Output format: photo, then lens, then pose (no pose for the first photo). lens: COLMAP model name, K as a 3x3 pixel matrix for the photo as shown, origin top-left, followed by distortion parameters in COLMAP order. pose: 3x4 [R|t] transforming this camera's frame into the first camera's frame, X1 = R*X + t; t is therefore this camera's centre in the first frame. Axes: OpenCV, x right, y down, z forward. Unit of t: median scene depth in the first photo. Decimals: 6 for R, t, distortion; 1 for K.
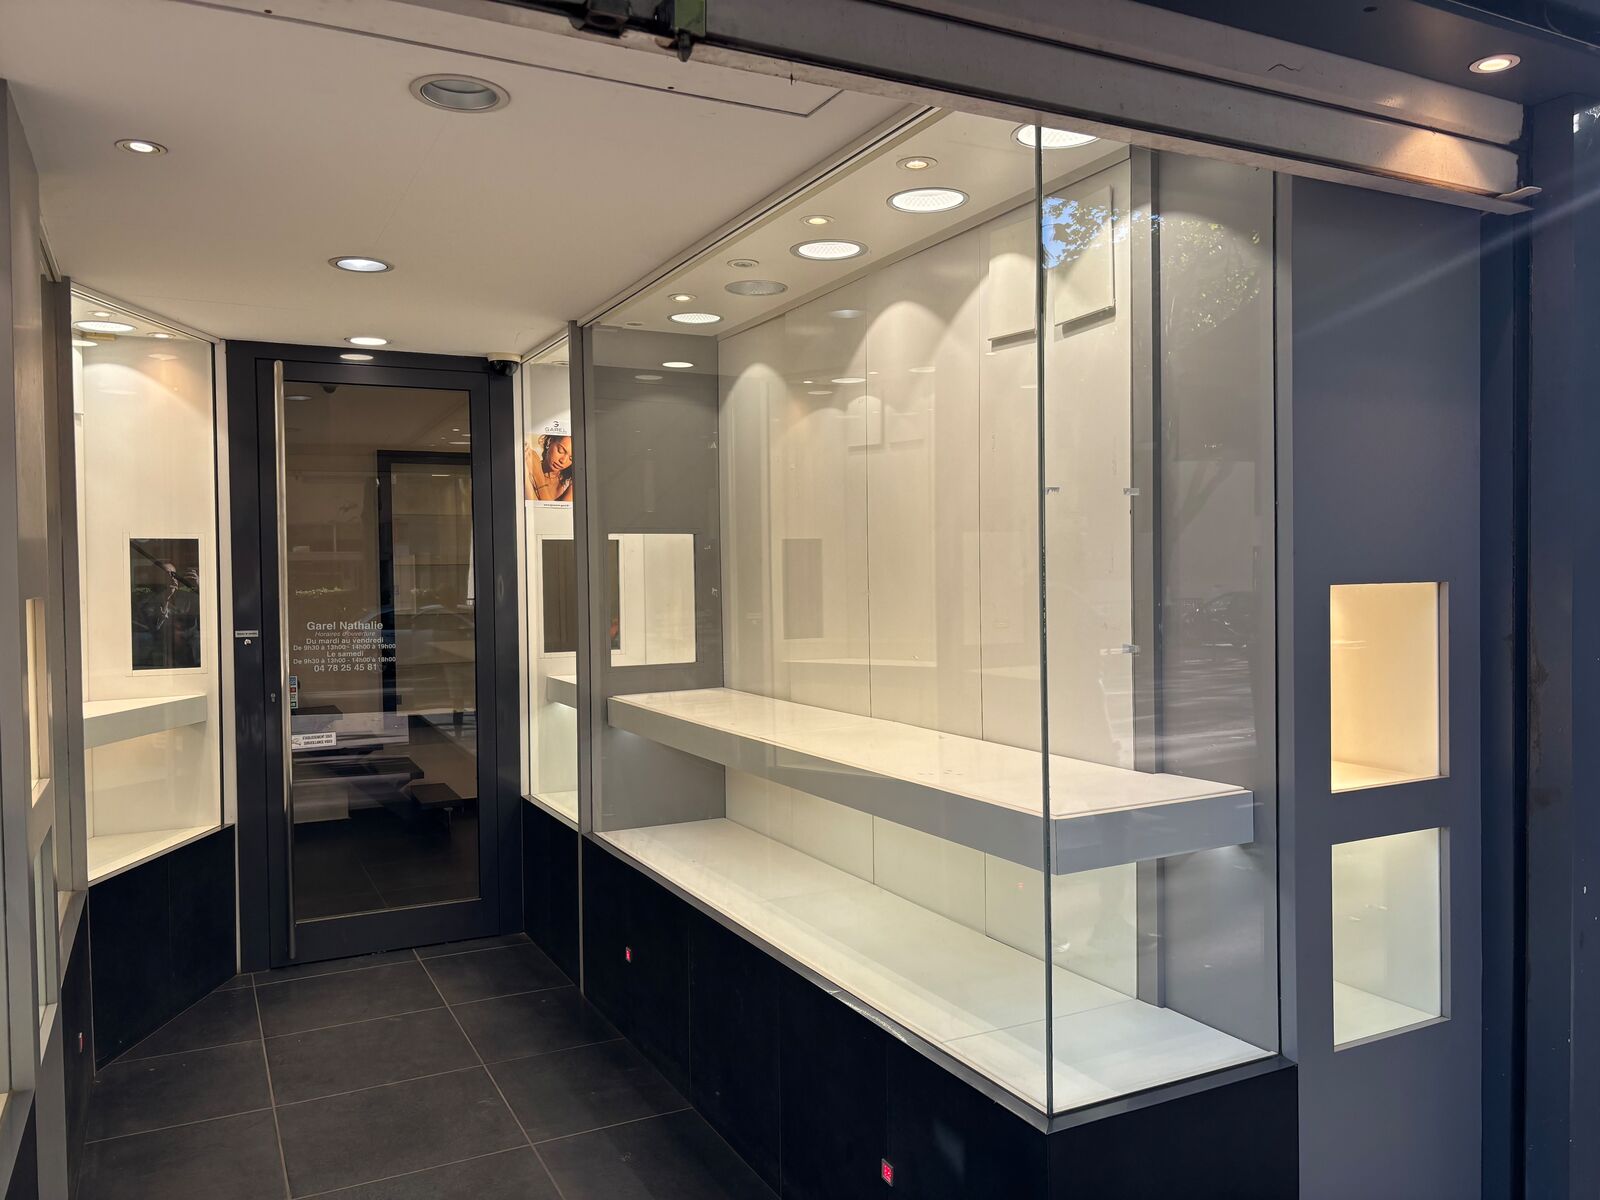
lens RADIAL K [[1206.7, 0, 799.8], [0, 1206.7, 599.3], [0, 0, 1]] dist [0.043799, -0.046626]
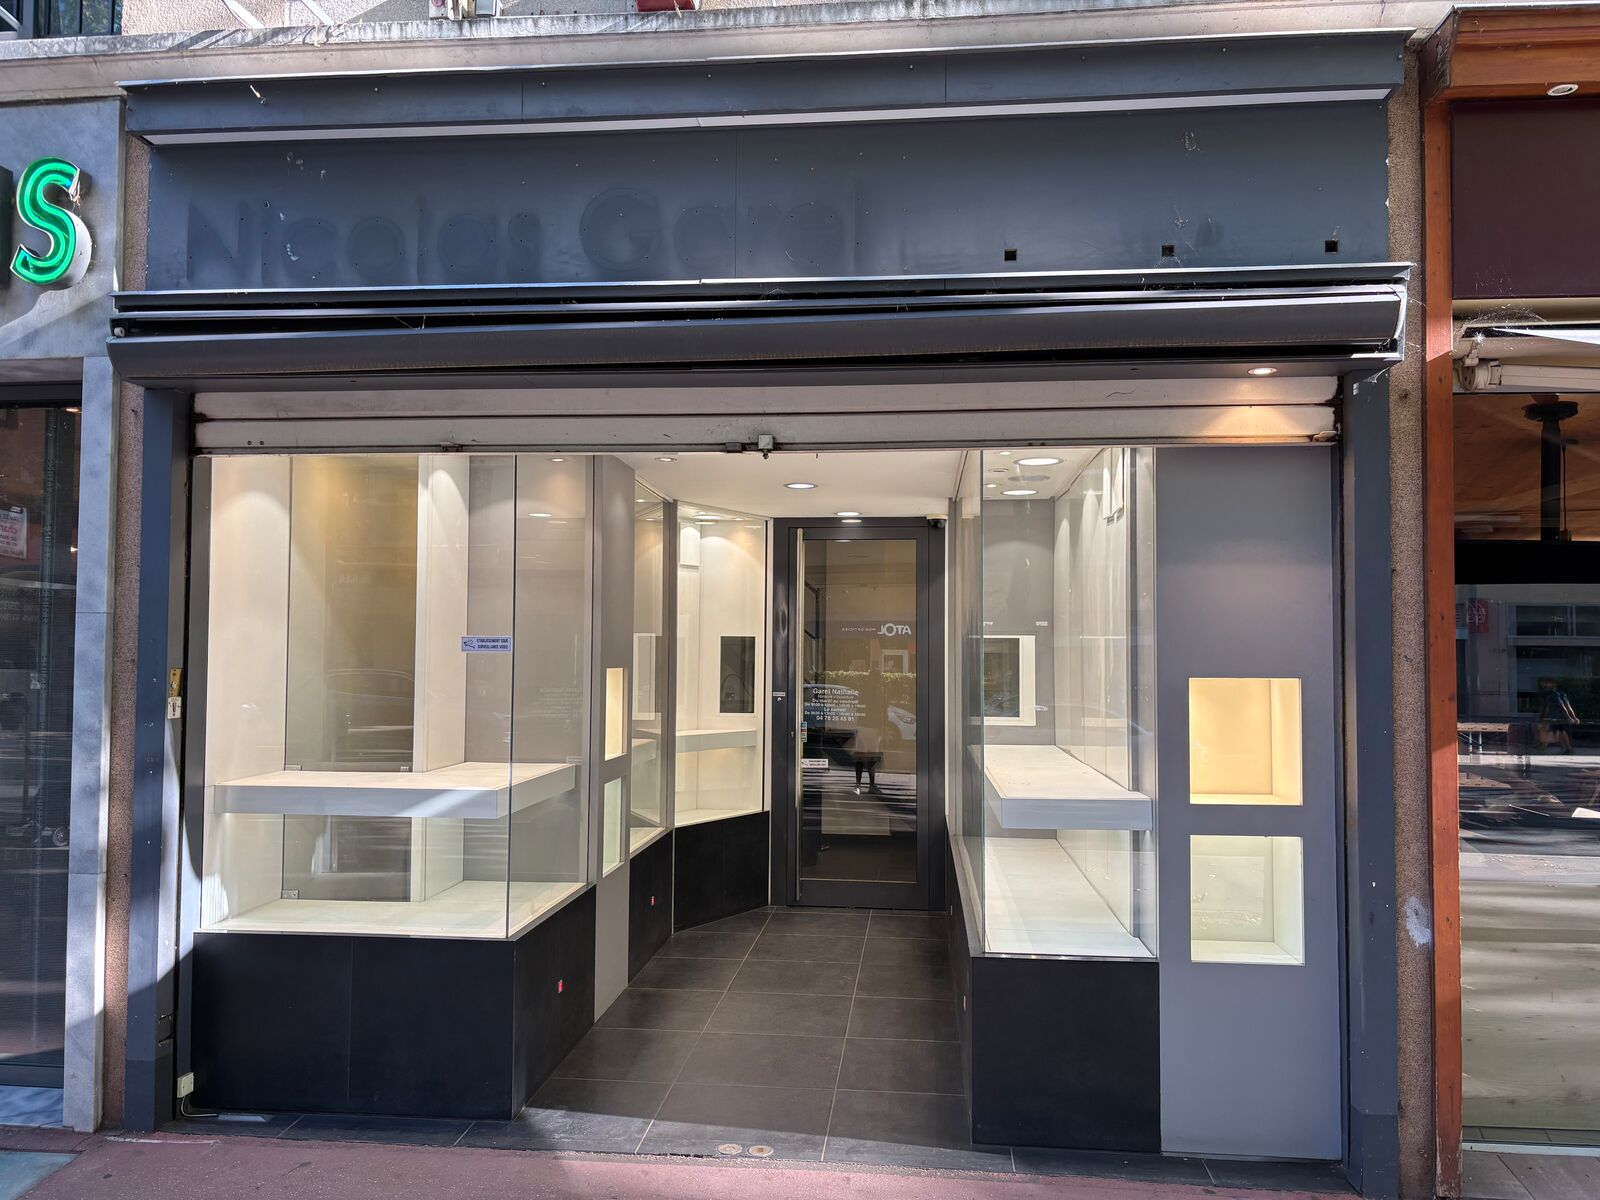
lens RADIAL K [[1206.7, 0, 794.0], [0, 1206.7, 592.0], [0, 0, 1]] dist [0.043799, -0.046626]
pose [[0.835452, -0.011355, -0.549447, 0.460399], [-0.031192, 0.997195, -0.068038, 0.000701], [0.548678, 0.073981, 0.832754, -0.357344]]
